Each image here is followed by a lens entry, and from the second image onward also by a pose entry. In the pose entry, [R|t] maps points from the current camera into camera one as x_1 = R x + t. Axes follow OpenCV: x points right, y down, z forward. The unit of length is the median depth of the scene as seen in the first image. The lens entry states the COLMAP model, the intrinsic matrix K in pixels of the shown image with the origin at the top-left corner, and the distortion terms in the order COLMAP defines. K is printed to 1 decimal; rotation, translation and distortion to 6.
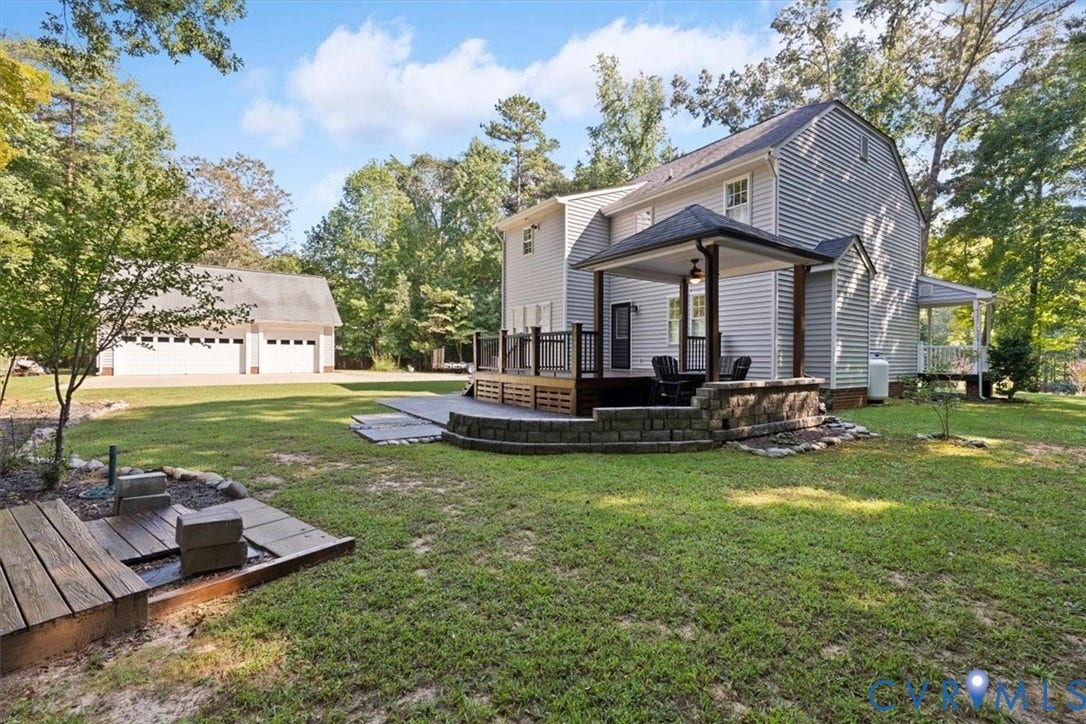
lens RADIAL K [[459.6, 0, 542.5], [0, 459.6, 358.5], [0, 0, 1]] dist [0.002279, 0.000703]
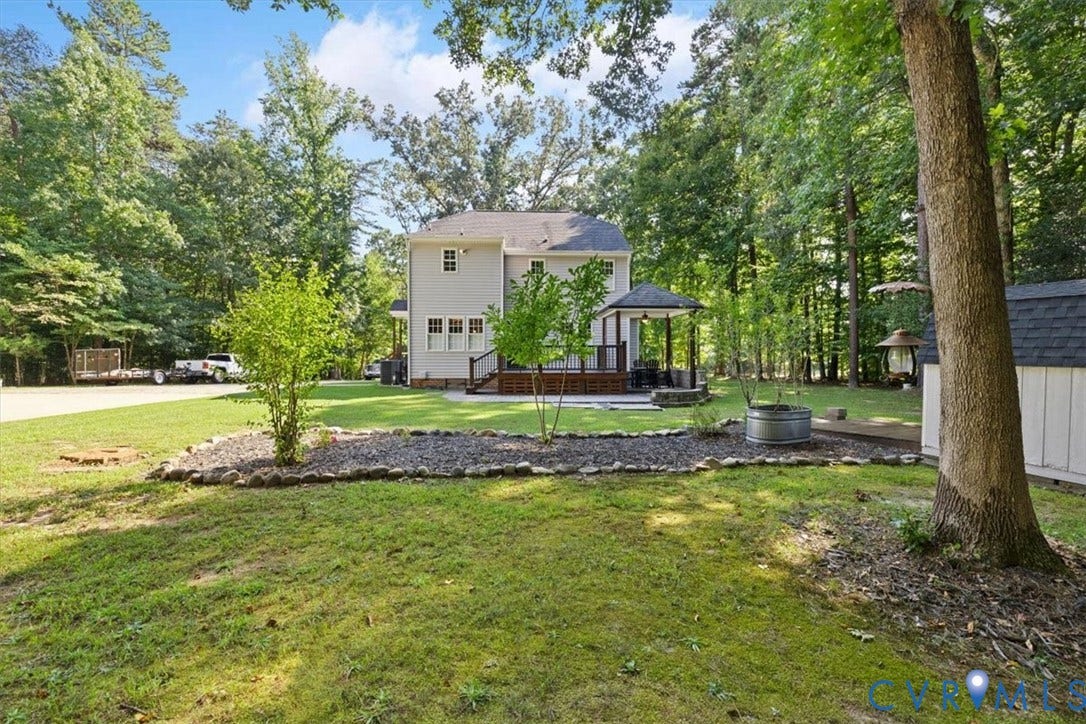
lens RADIAL K [[459.6, 0, 542.5], [0, 459.6, 358.5], [0, 0, 1]] dist [0.002279, 0.000703]
pose [[0.537709, -0.003955, 0.843121, -0.406613], [0.006560, 0.999978, 0.000507, -0.003587], [-0.843105, 0.005258, 0.537723, 0.085401]]
